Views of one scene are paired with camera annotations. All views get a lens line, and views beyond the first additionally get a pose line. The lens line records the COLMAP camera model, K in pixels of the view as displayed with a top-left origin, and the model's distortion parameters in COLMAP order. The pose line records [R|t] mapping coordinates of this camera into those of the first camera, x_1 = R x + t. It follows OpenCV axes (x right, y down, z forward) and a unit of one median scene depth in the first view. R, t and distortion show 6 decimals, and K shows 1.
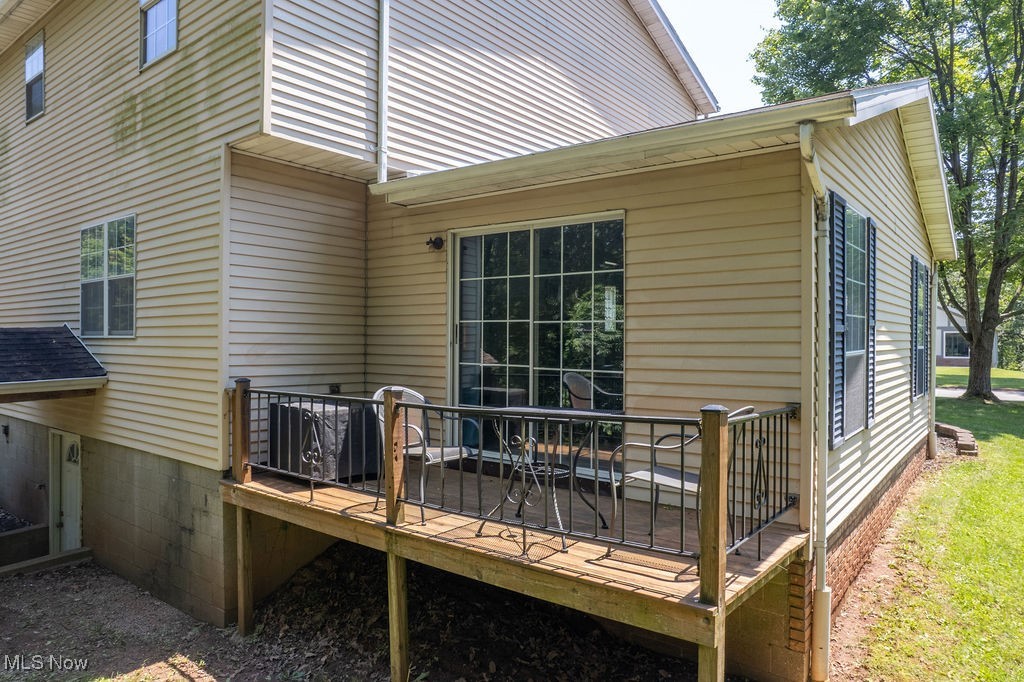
lens RADIAL K [[654.1, 0, 513.8], [0, 654.1, 337.2], [0, 0, 1]] dist [-0.047578, 0.032578]
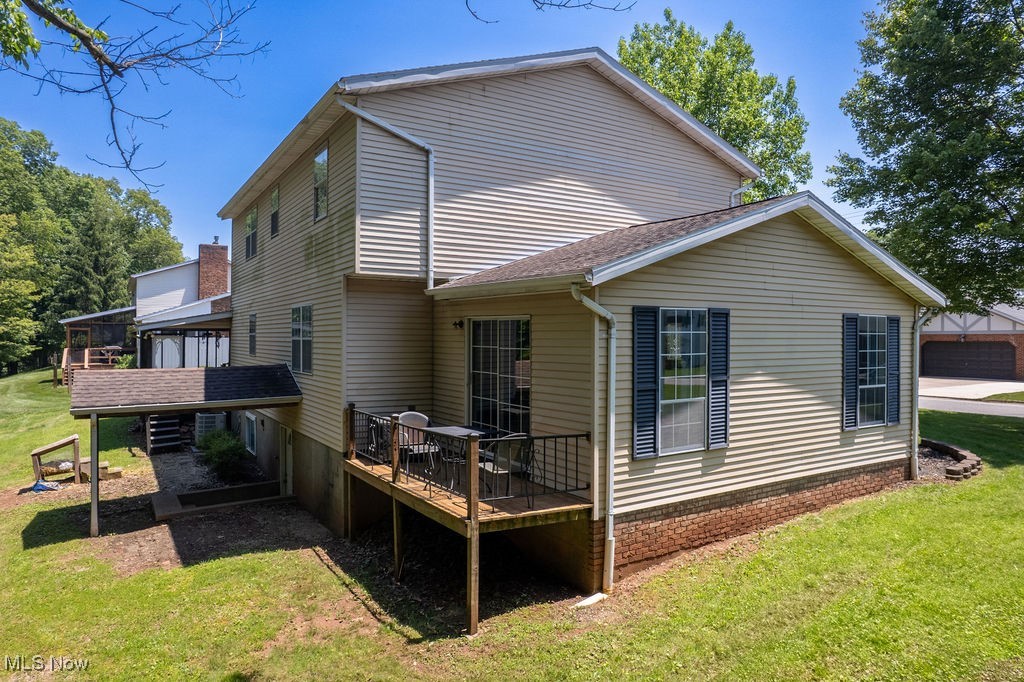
lens RADIAL K [[654.1, 0, 515.1], [0, 654.1, 344.0], [0, 0, 1]] dist [-0.047578, 0.032578]
pose [[0.940491, 0.001108, -0.339817, 0.606038], [0.001704, 0.999967, 0.007976, -0.110562], [0.339814, -0.008080, 0.940458, -0.541254]]
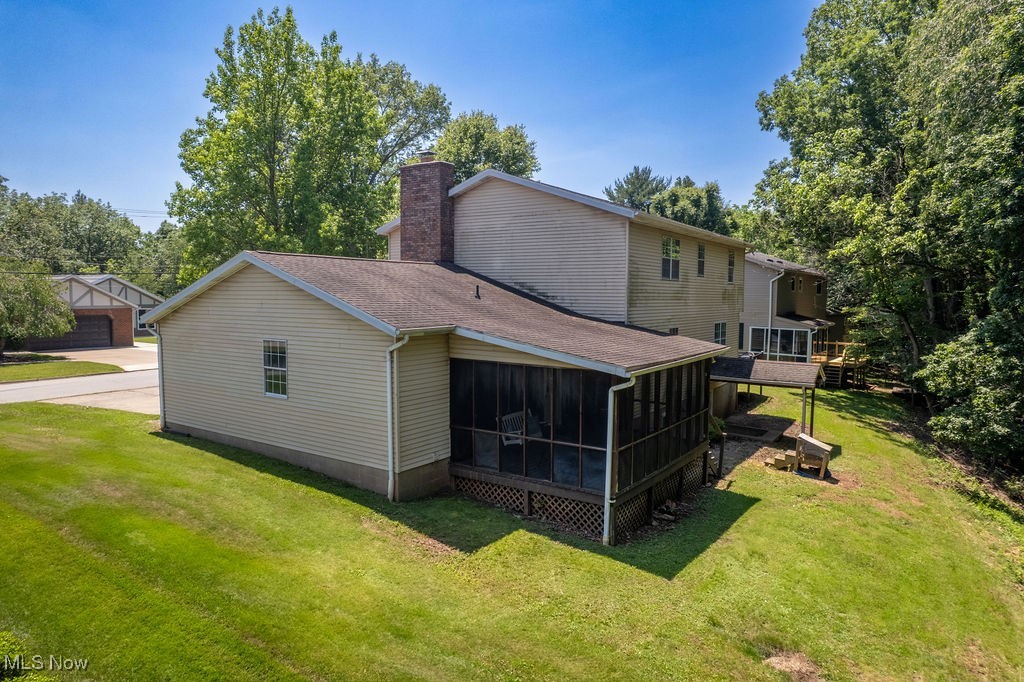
lens RADIAL K [[654.1, 0, 511.5], [0, 654.1, 340.8], [0, 0, 1]] dist [-0.047578, 0.032578]
pose [[-0.067688, -0.083854, 0.994177, -4.420190], [-0.012443, 0.996455, 0.083199, -0.435305], [-0.997629, -0.006739, -0.068491, 2.682980]]
